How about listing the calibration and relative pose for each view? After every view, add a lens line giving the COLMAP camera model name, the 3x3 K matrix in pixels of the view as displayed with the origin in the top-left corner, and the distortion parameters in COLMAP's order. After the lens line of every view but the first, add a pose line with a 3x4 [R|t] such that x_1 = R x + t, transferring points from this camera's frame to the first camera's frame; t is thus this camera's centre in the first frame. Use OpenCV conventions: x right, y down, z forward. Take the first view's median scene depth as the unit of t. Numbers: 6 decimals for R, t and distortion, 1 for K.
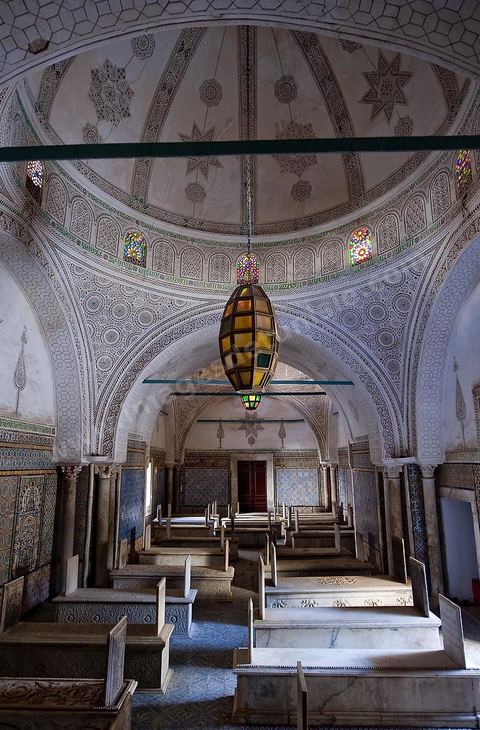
lens RADIAL K [[373.6, 0, 221.5], [0, 373.6, 371.5], [0, 0, 1]] dist [0.001376, -0.000668]
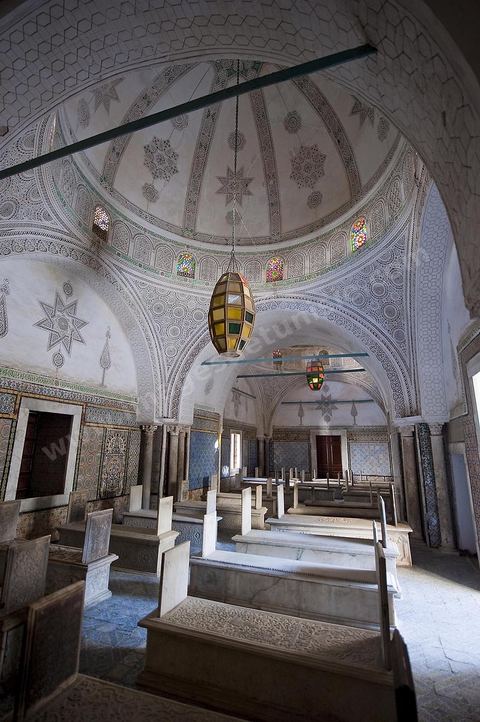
lens RADIAL K [[298.5, 0, 240.0], [0, 298.5, 361.0], [0, 0, 1]] dist [-0.001875, -0.000379]
pose [[0.959290, -0.057910, -0.276422, 0.245100], [0.048890, 0.998026, -0.039418, 0.073365], [0.278159, 0.024299, 0.960228, 0.017428]]
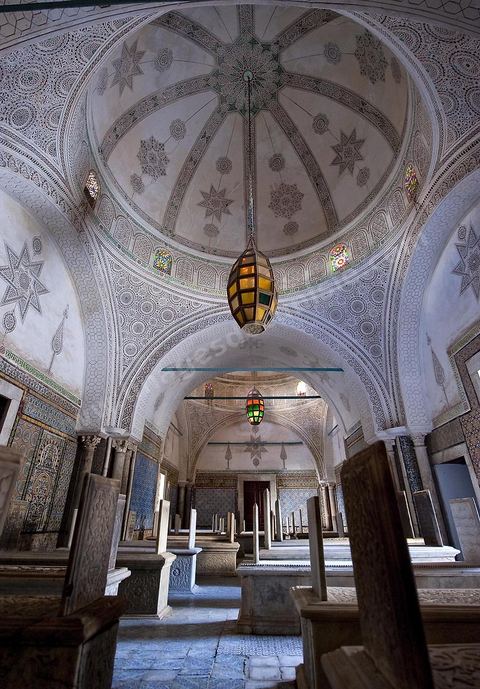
lens RADIAL K [[306.2, 0, 228.9], [0, 306.2, 339.8], [0, 0, 1]] dist [-0.002792, -0.000112]
pose [[0.999930, 0.009673, -0.006828, 0.004899], [-0.011128, 0.964704, -0.263102, 0.210434], [0.004042, 0.263160, 0.964744, 0.061655]]
